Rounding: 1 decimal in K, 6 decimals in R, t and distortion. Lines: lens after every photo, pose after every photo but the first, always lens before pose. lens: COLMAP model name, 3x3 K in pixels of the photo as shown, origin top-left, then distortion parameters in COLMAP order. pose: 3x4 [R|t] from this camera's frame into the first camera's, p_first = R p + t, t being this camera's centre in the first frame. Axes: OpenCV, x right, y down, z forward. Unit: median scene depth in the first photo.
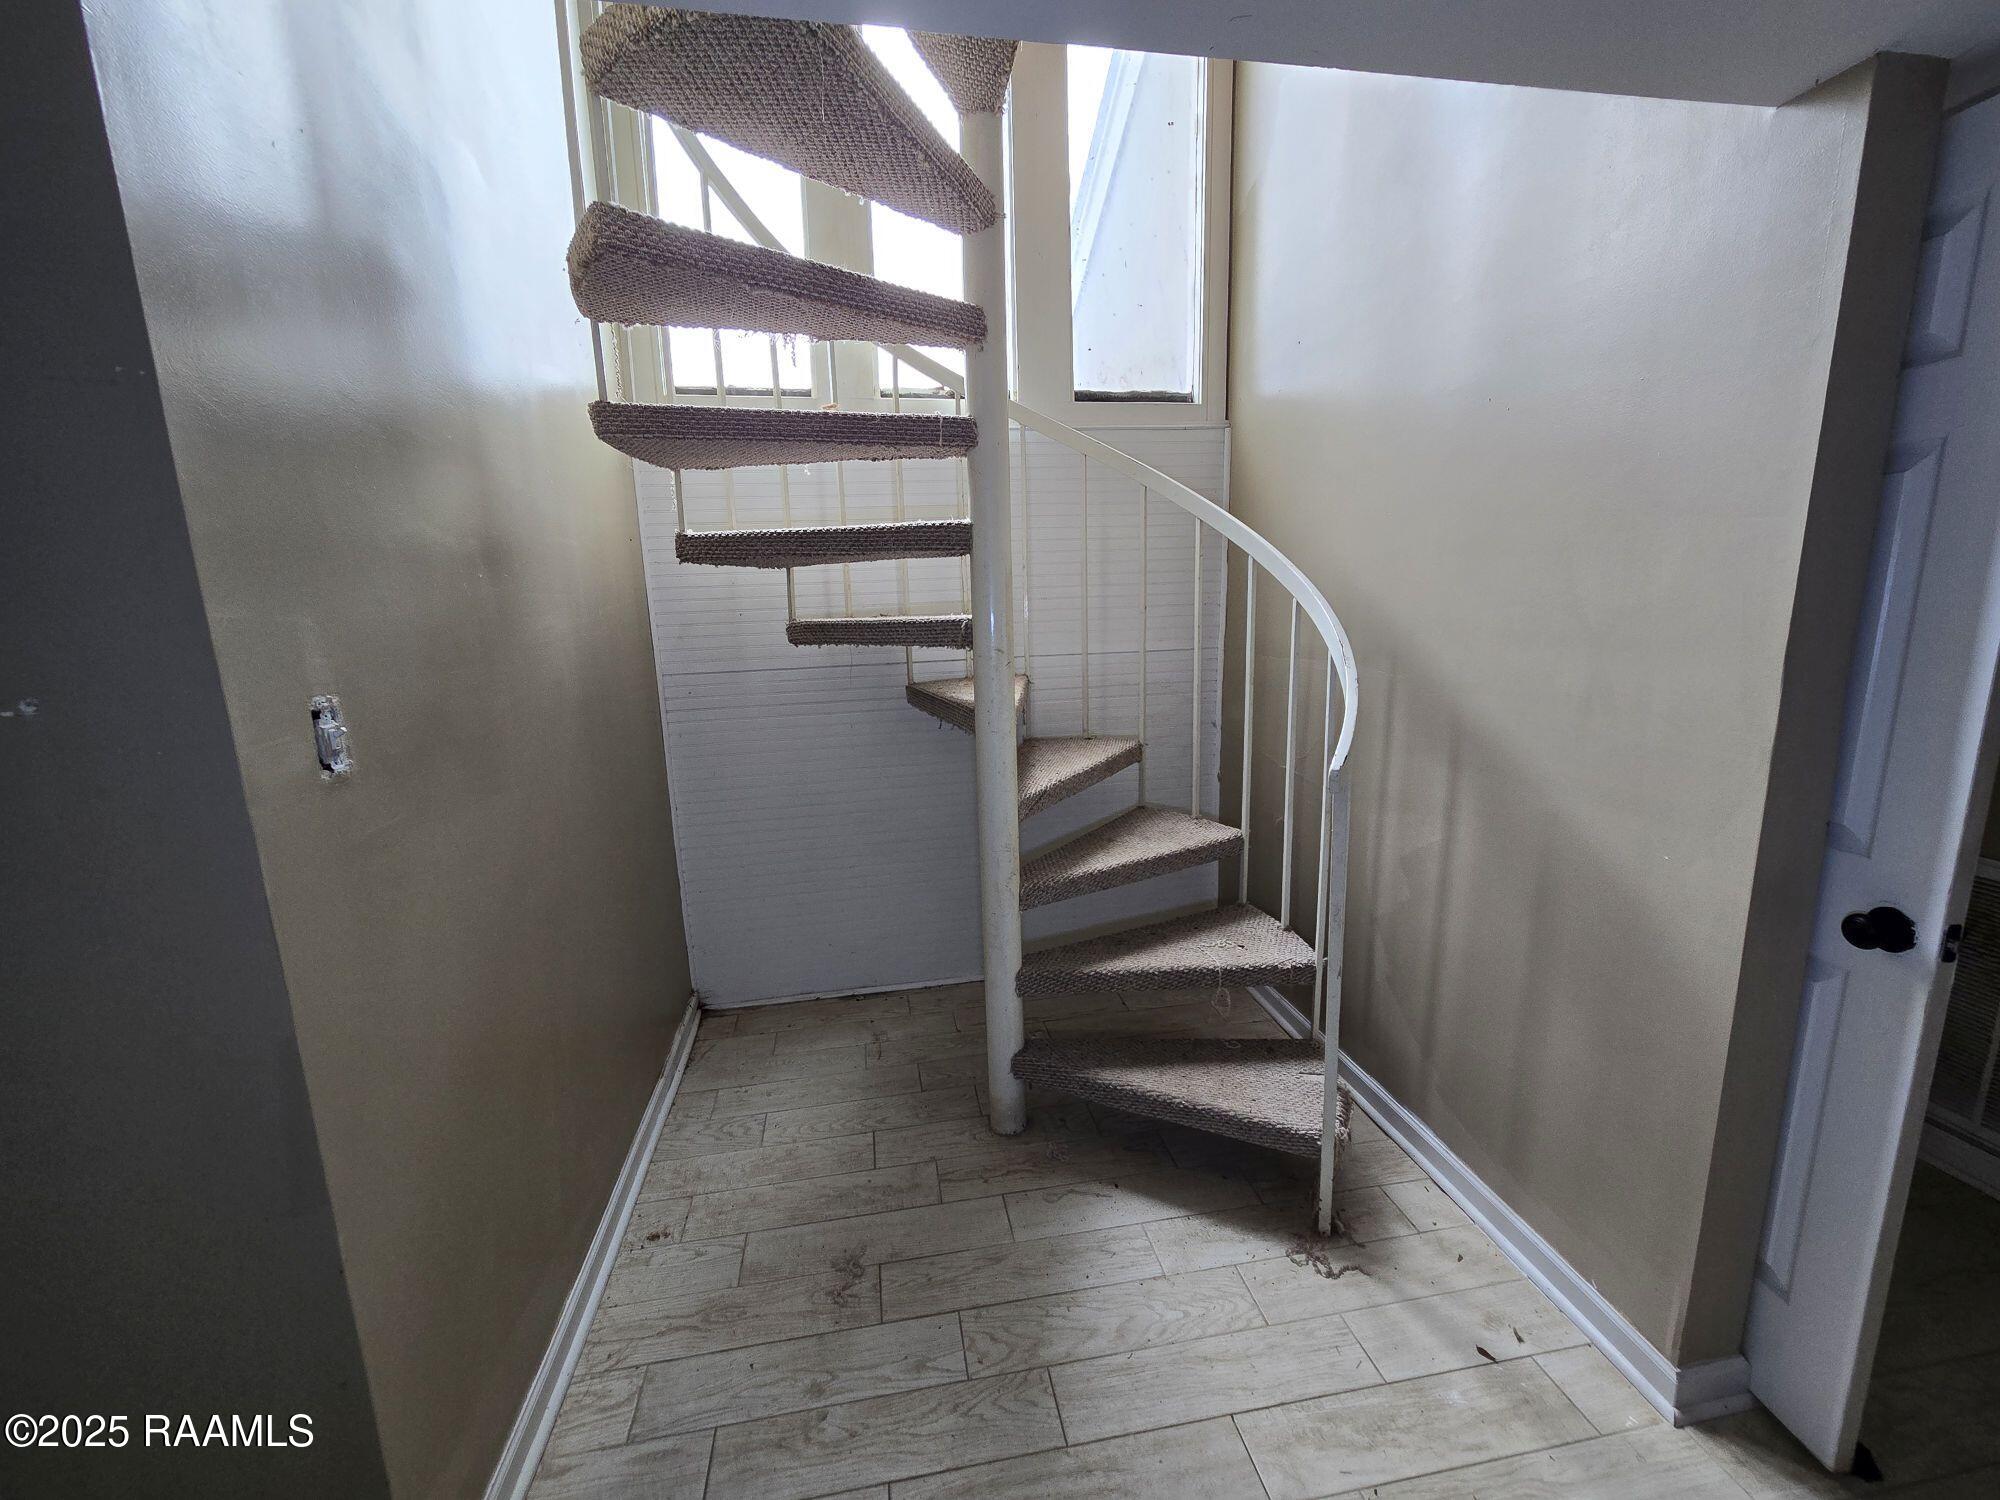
lens RADIAL K [[816.2, 0, 1005.1], [0, 816.2, 750.6], [0, 0, 1]] dist [0.000127, 0.000867]
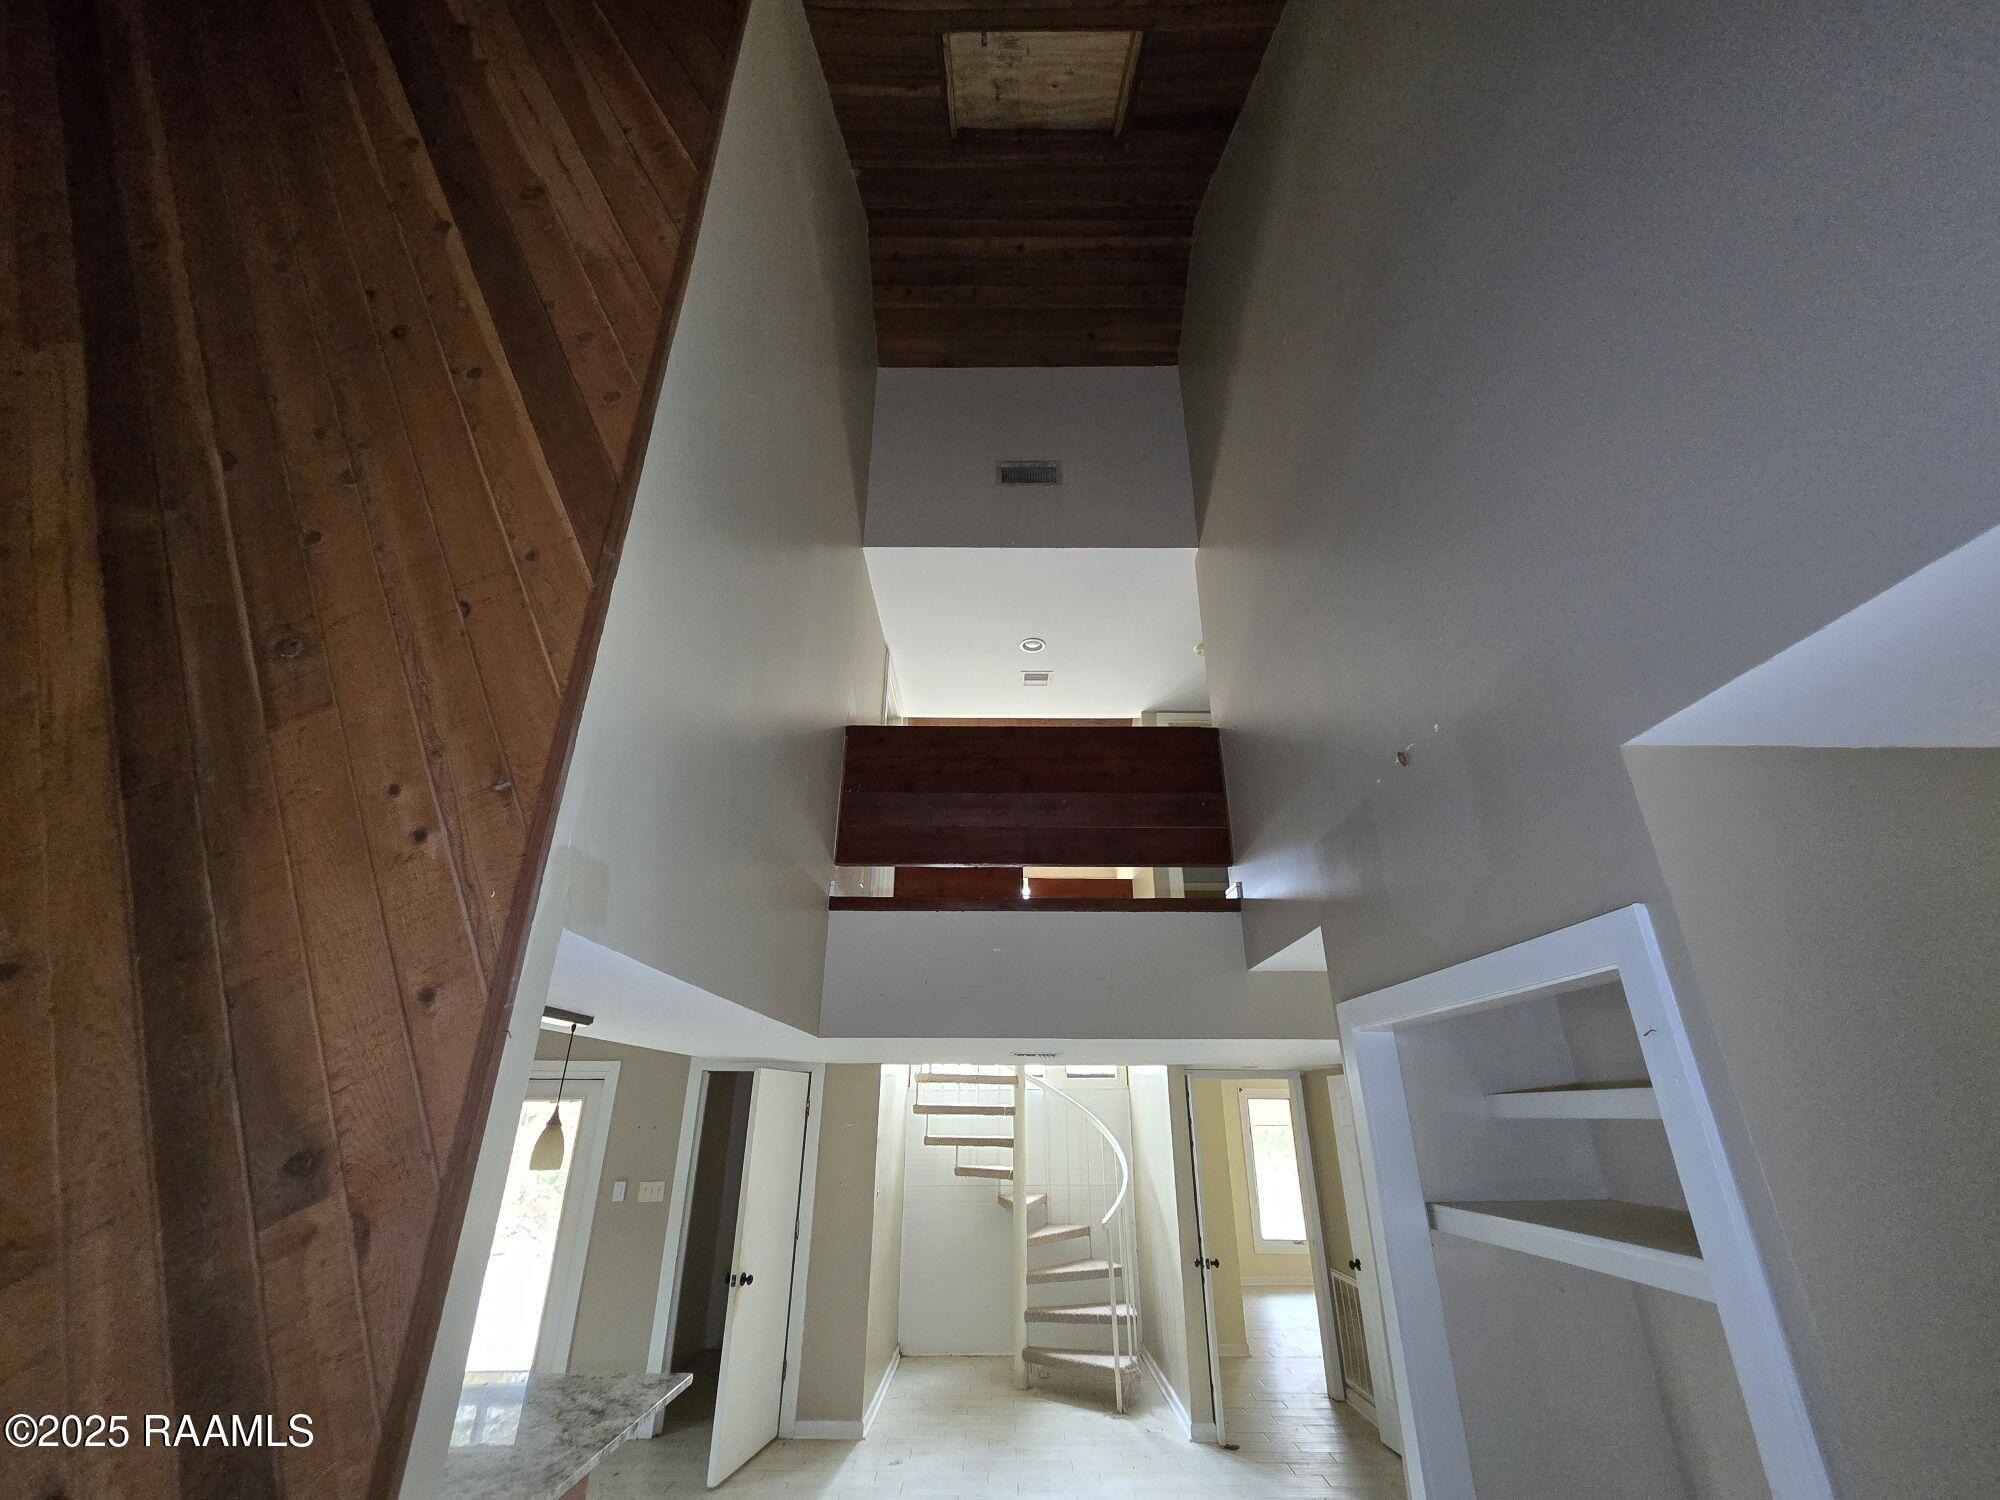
lens RADIAL K [[816.2, 0, 1006.6], [0, 816.2, 749.3], [0, 0, 1]] dist [0.000127, 0.000867]
pose [[0.984459, -0.047142, -0.169169, 0.532435], [-0.057476, 0.823751, -0.564031, 0.274107], [0.165942, 0.564988, 0.808240, -2.424959]]
